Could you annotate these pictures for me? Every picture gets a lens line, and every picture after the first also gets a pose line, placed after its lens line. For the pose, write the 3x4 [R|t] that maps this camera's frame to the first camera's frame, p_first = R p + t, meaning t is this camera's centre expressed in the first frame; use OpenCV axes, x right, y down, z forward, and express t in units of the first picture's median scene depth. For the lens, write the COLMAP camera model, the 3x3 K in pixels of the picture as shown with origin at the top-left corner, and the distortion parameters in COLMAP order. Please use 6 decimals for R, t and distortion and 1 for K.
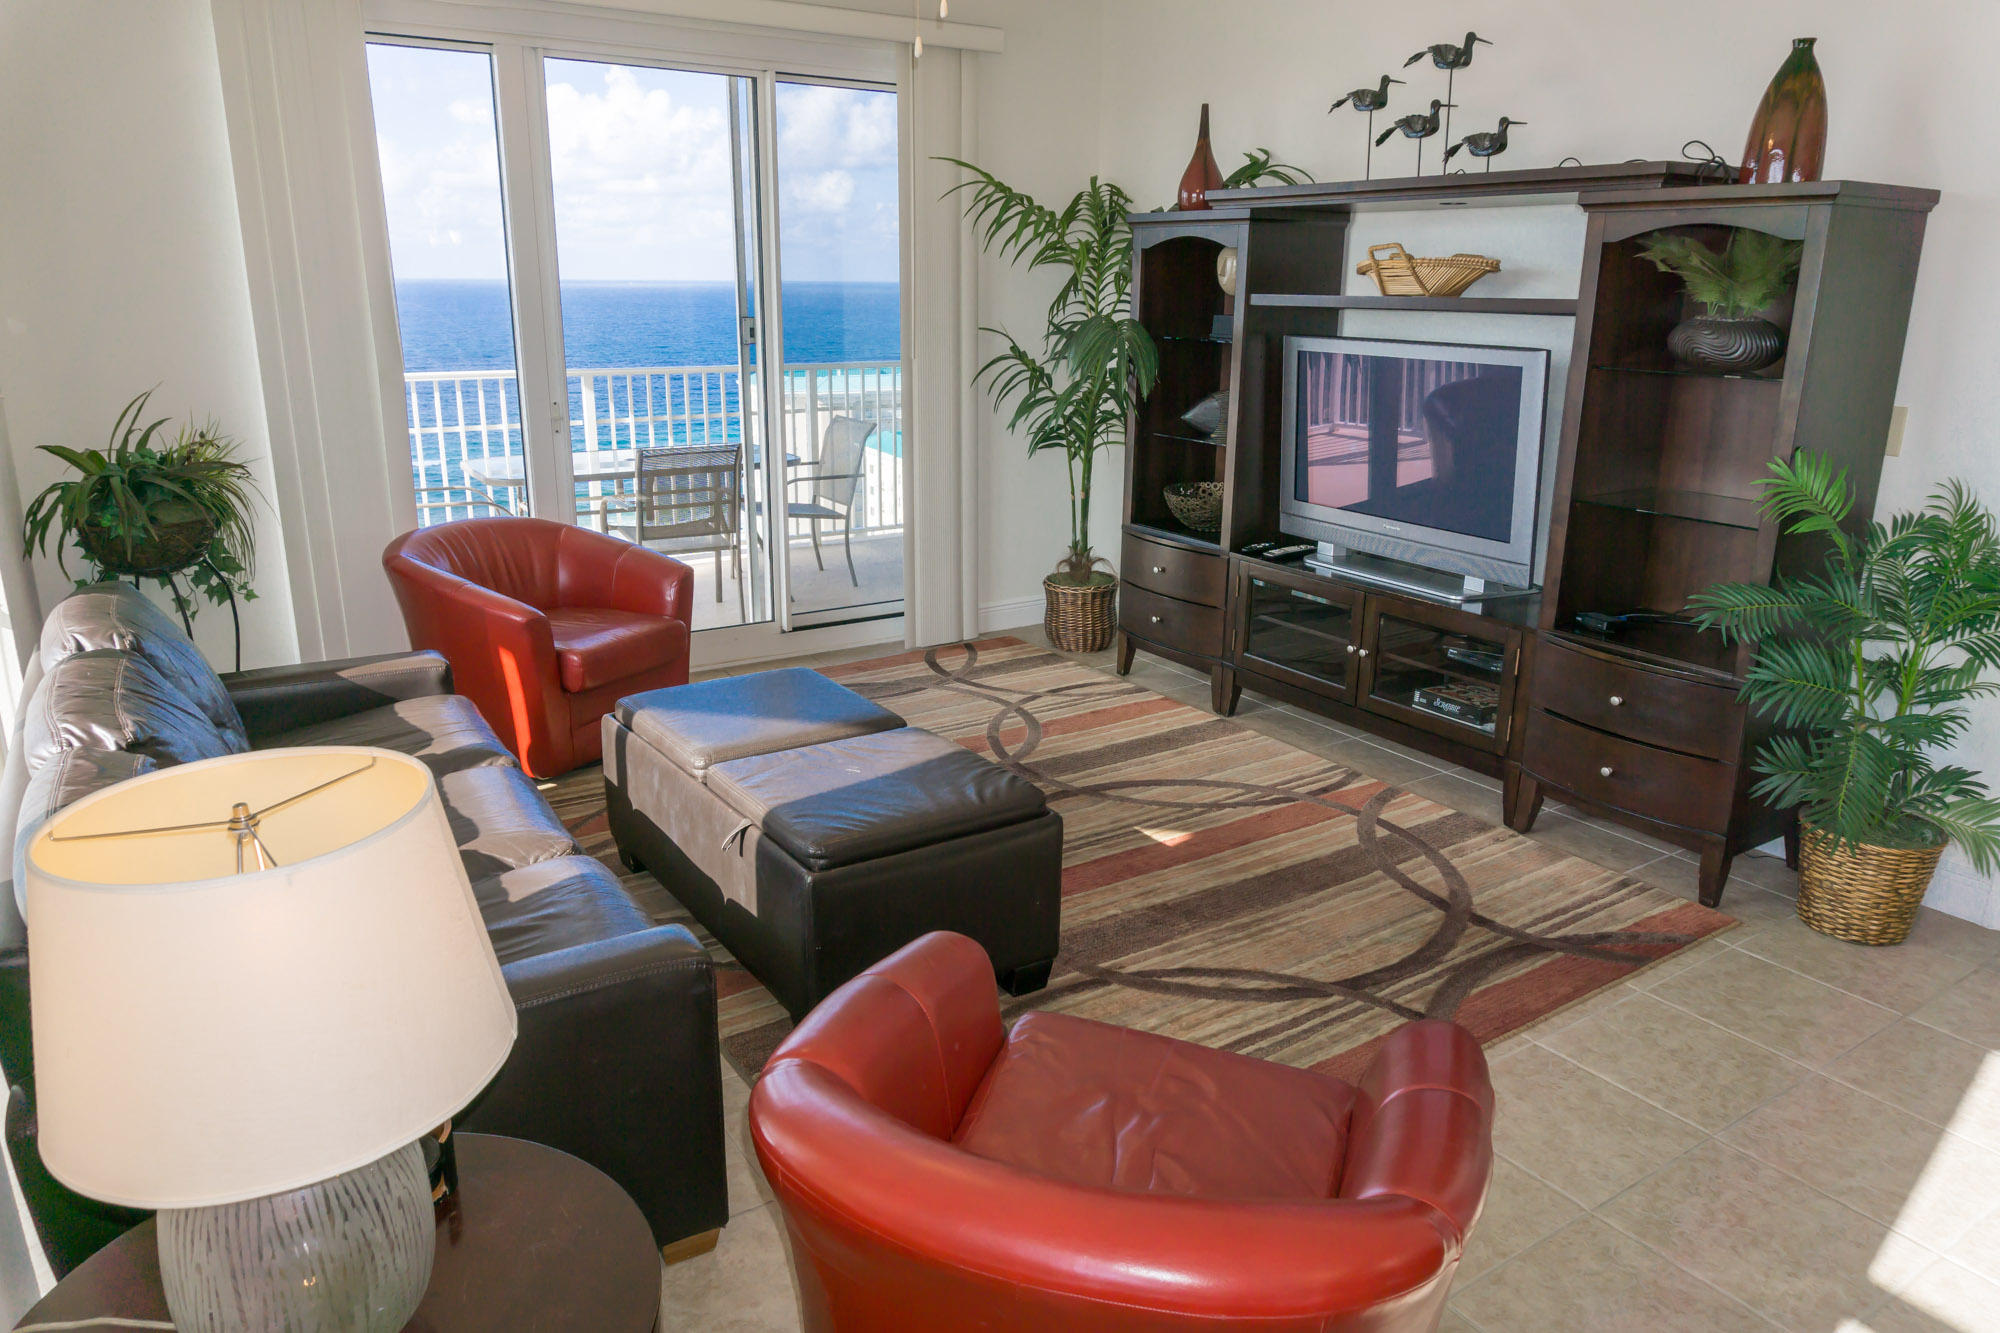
lens RADIAL K [[1342.3, 0, 1013.7], [0, 1342.3, 654.7], [0, 0, 1]] dist [-0.017175, -0.002071]
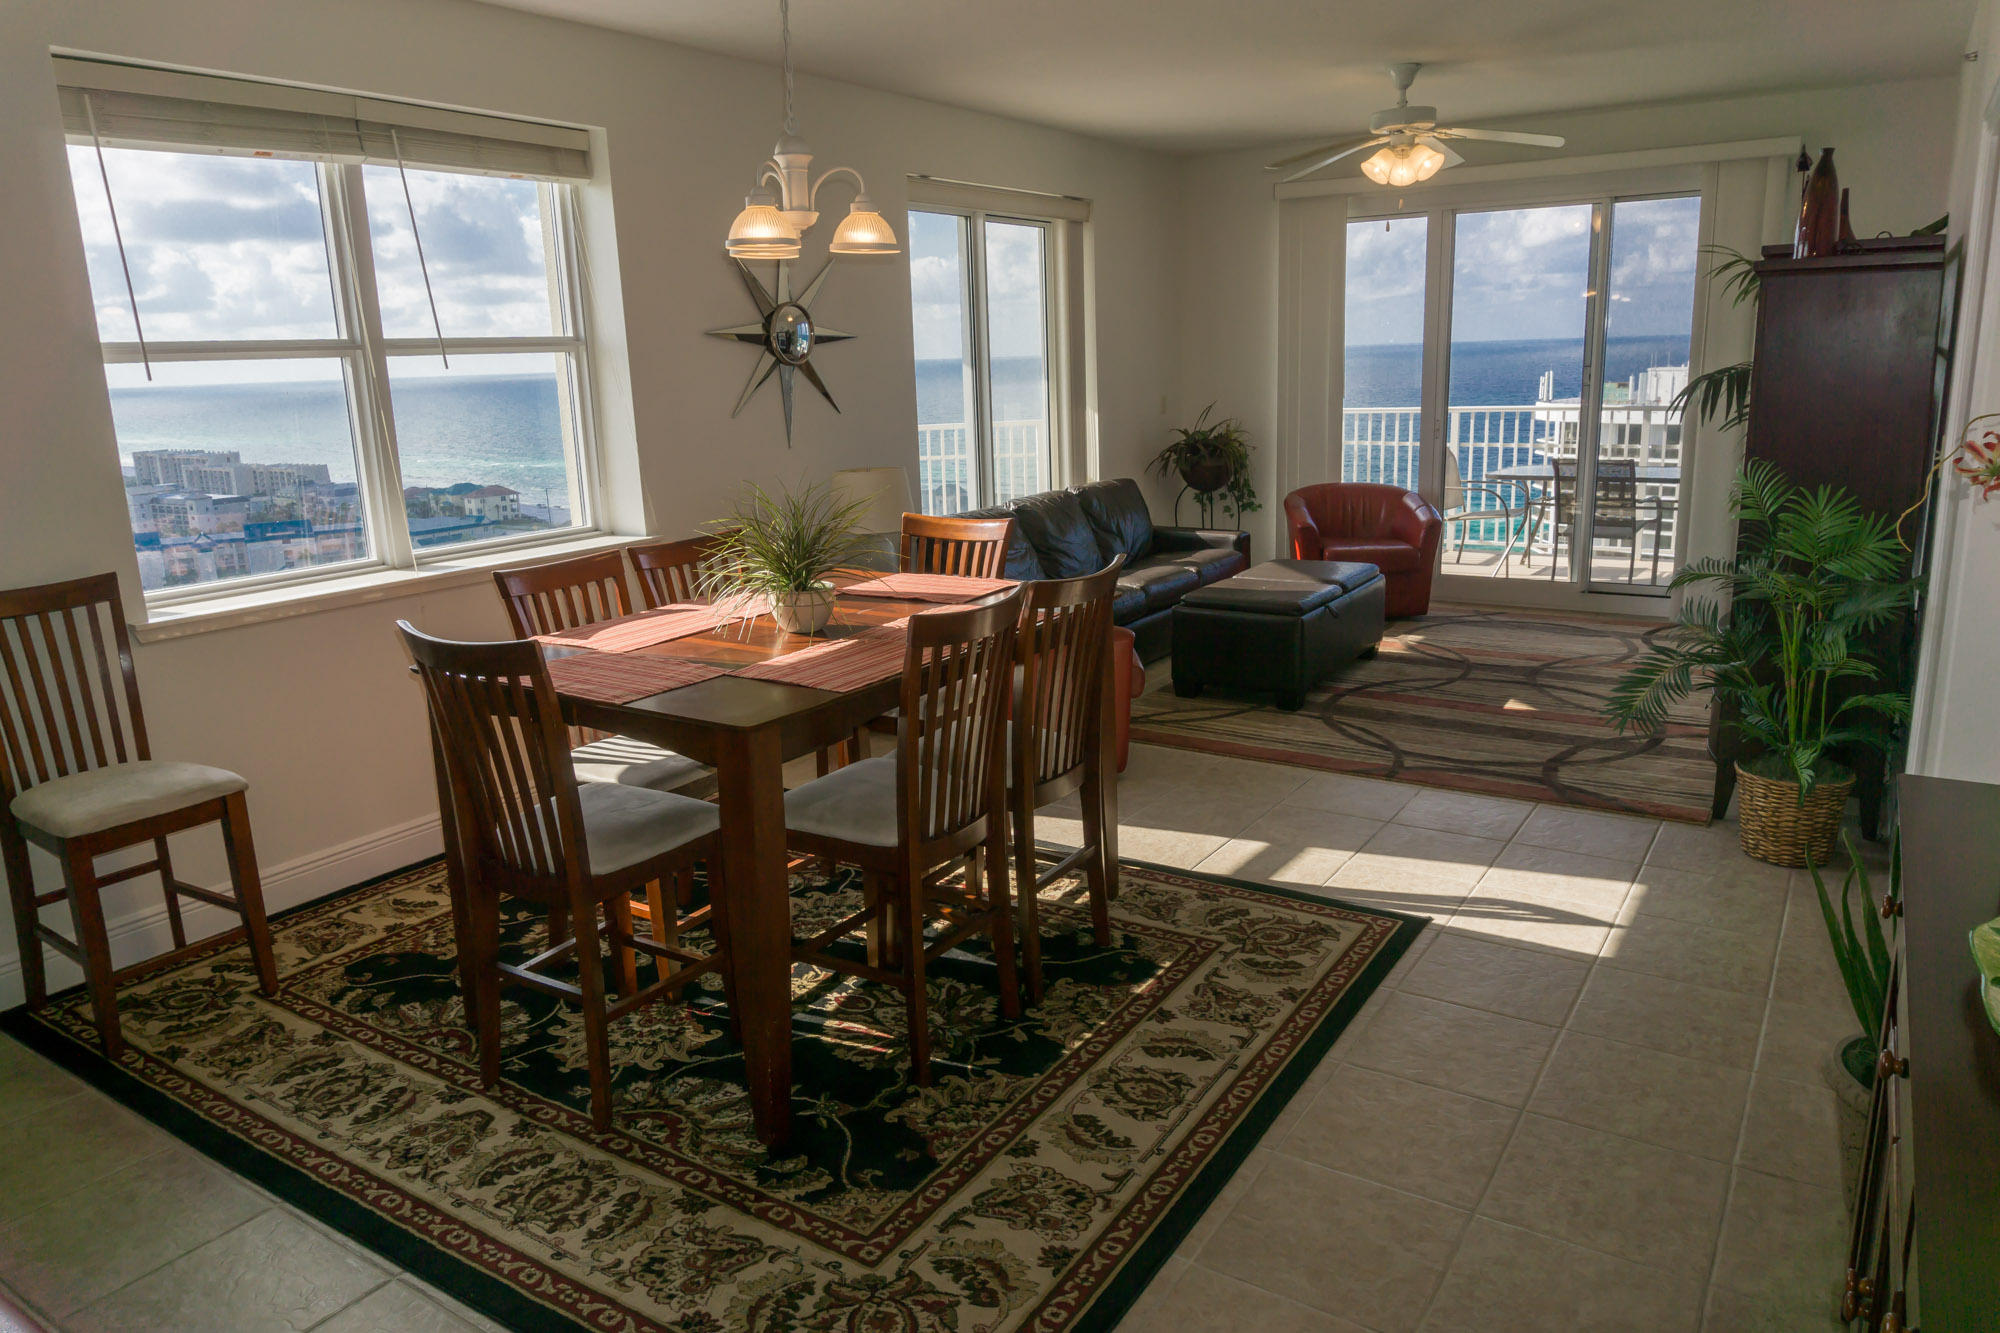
lens RADIAL K [[1342.3, 0, 1003.1], [0, 1342.3, 665.5], [0, 0, 1]] dist [-0.017175, -0.002071]
pose [[0.394215, 0.187200, -0.899751, 1.138046], [-0.213842, 0.970847, 0.108300, 0.045857], [0.893793, 0.149711, 0.422753, -0.146944]]
